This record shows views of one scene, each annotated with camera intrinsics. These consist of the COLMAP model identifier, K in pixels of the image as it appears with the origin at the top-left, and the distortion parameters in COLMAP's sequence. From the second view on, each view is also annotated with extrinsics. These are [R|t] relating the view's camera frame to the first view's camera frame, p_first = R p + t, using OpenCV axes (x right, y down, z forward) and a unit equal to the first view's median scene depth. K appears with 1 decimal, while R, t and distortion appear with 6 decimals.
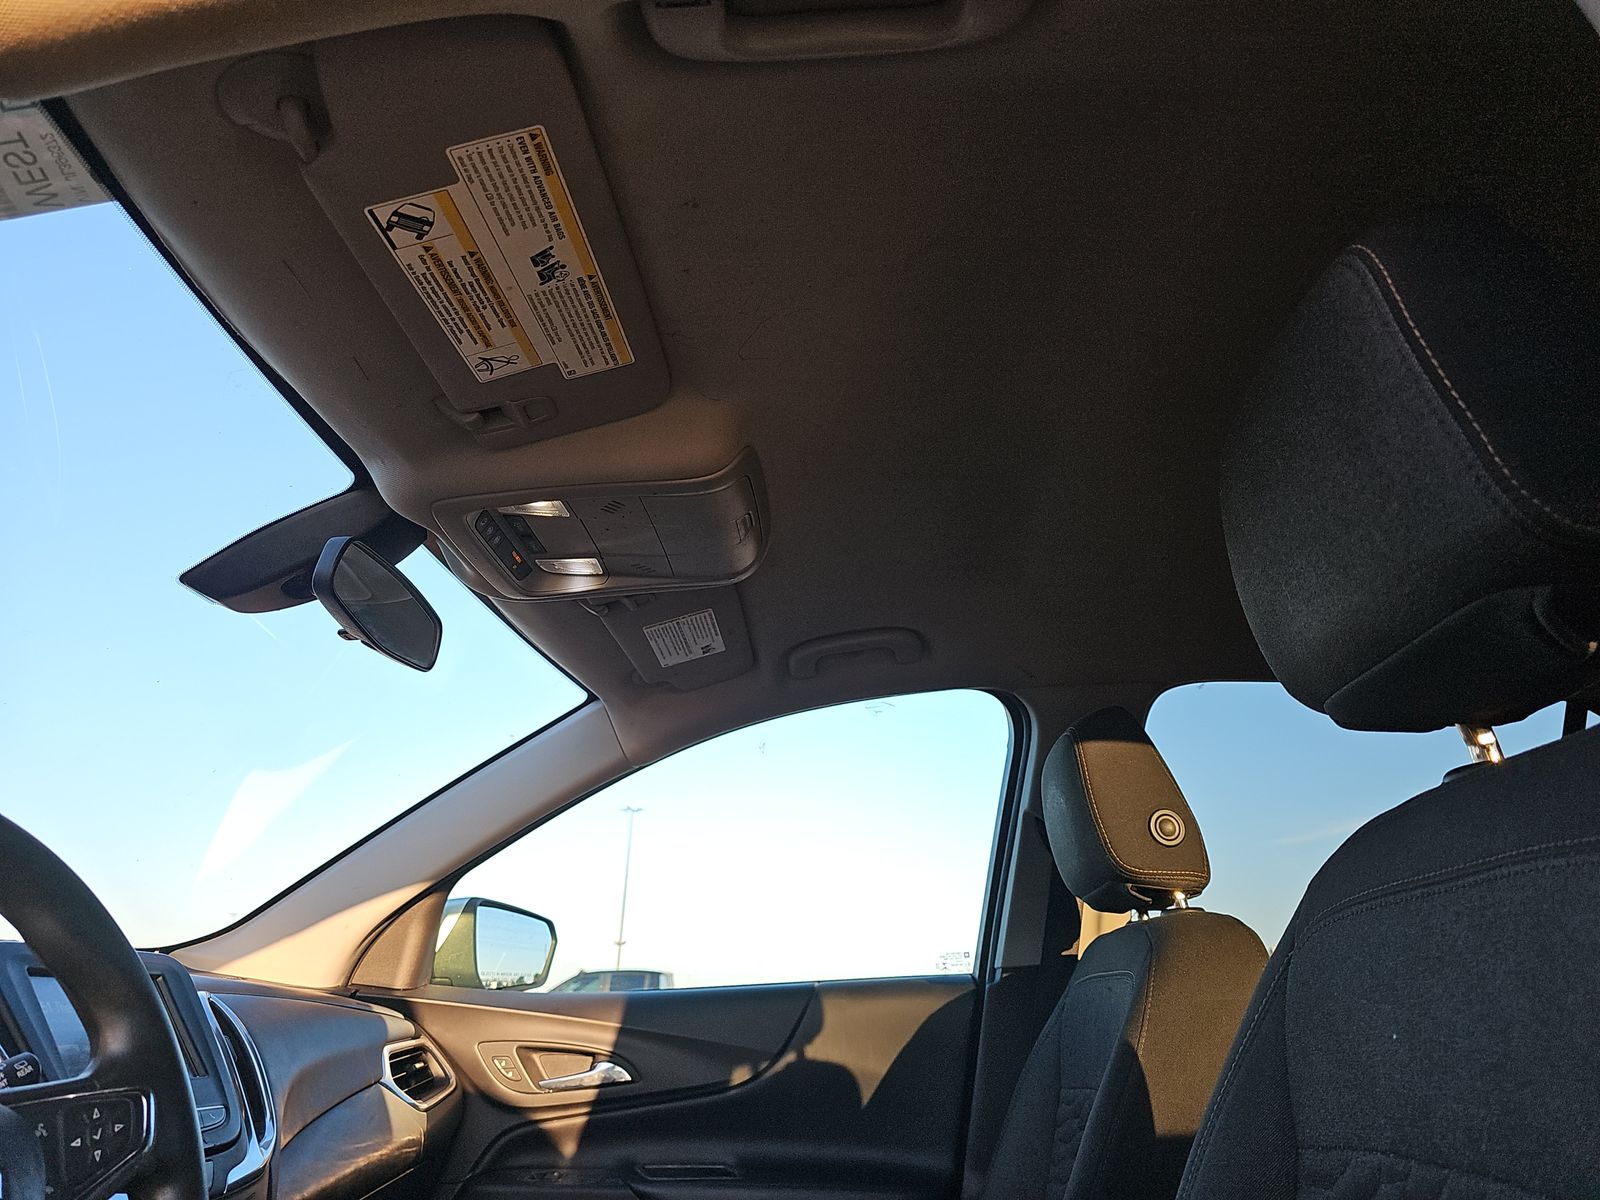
lens RADIAL K [[1065.8, 0, 810.8], [0, 1065.8, 595.4], [0, 0, 1]] dist [0.042694, -0.018264]
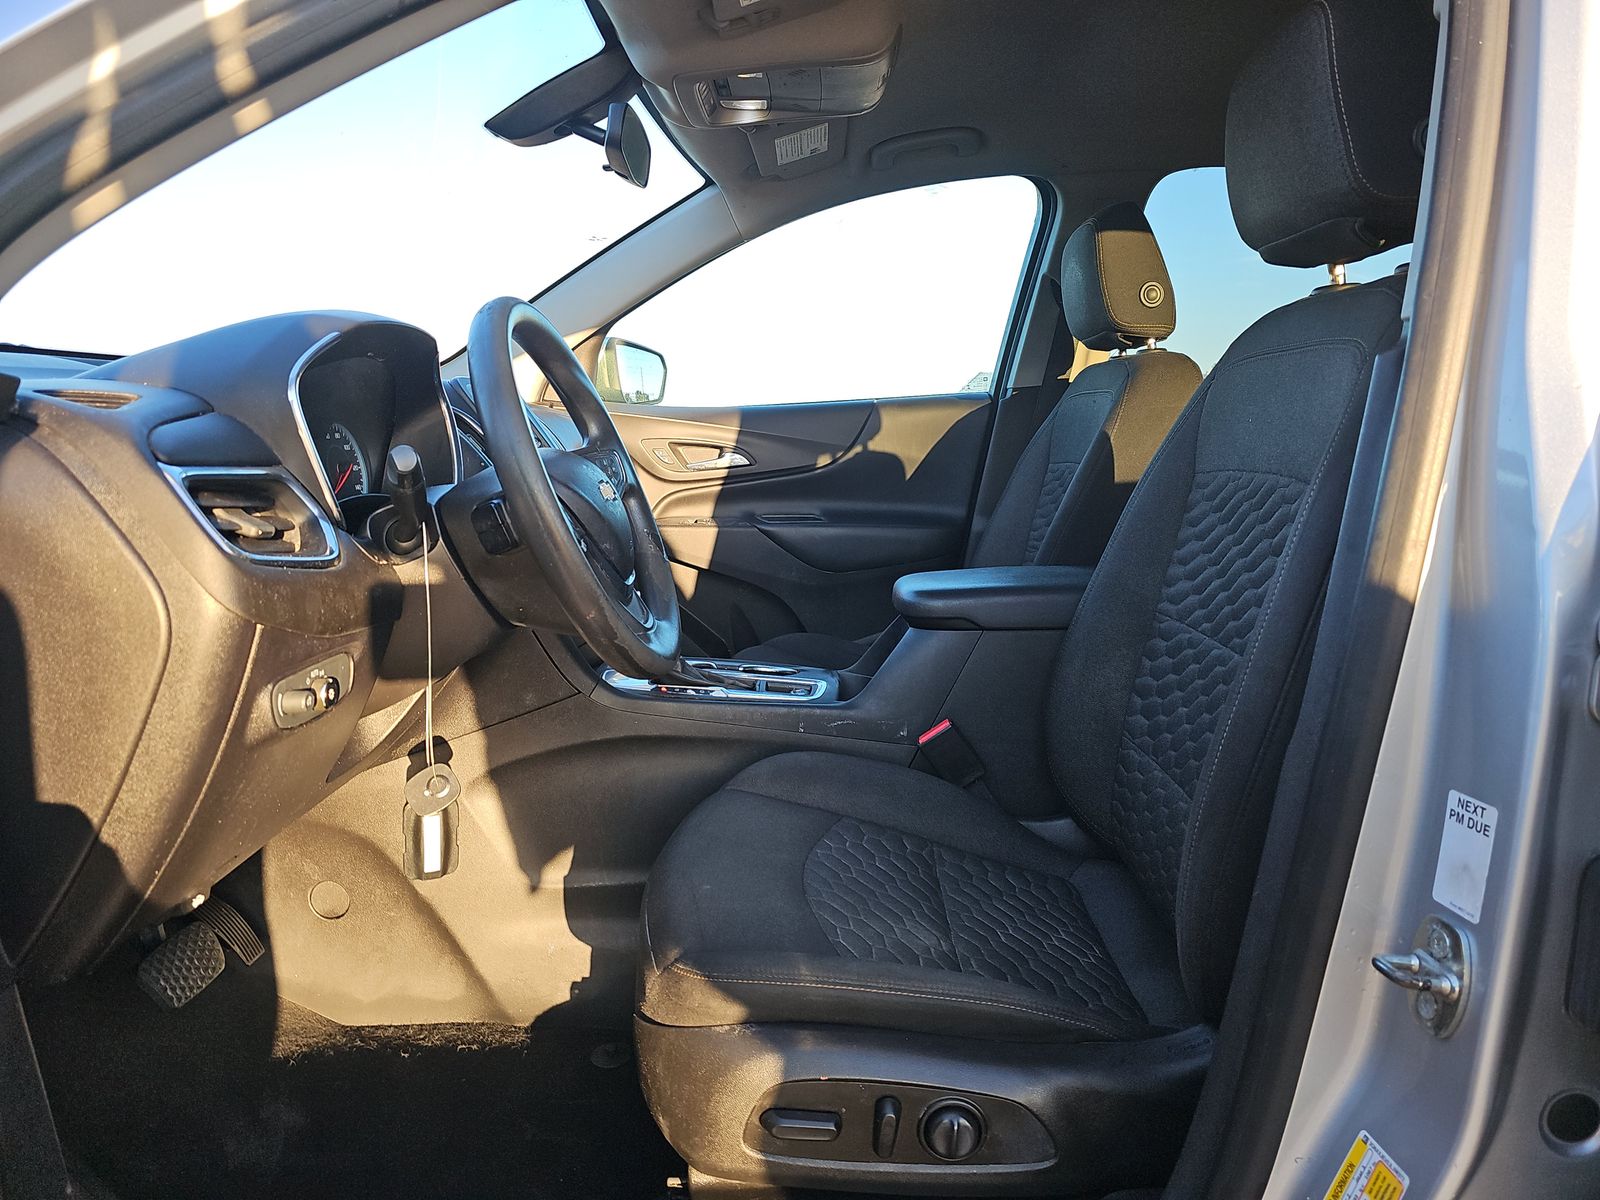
lens RADIAL K [[1065.8, 0, 789.5], [0, 1065.8, 590.2], [0, 0, 1]] dist [0.042694, -0.018264]
pose [[0.999855, -0.008607, 0.014683, -0.138761], [0.000090, 0.865355, 0.501159, -0.126056], [-0.017019, -0.501085, 0.865231, -0.340303]]
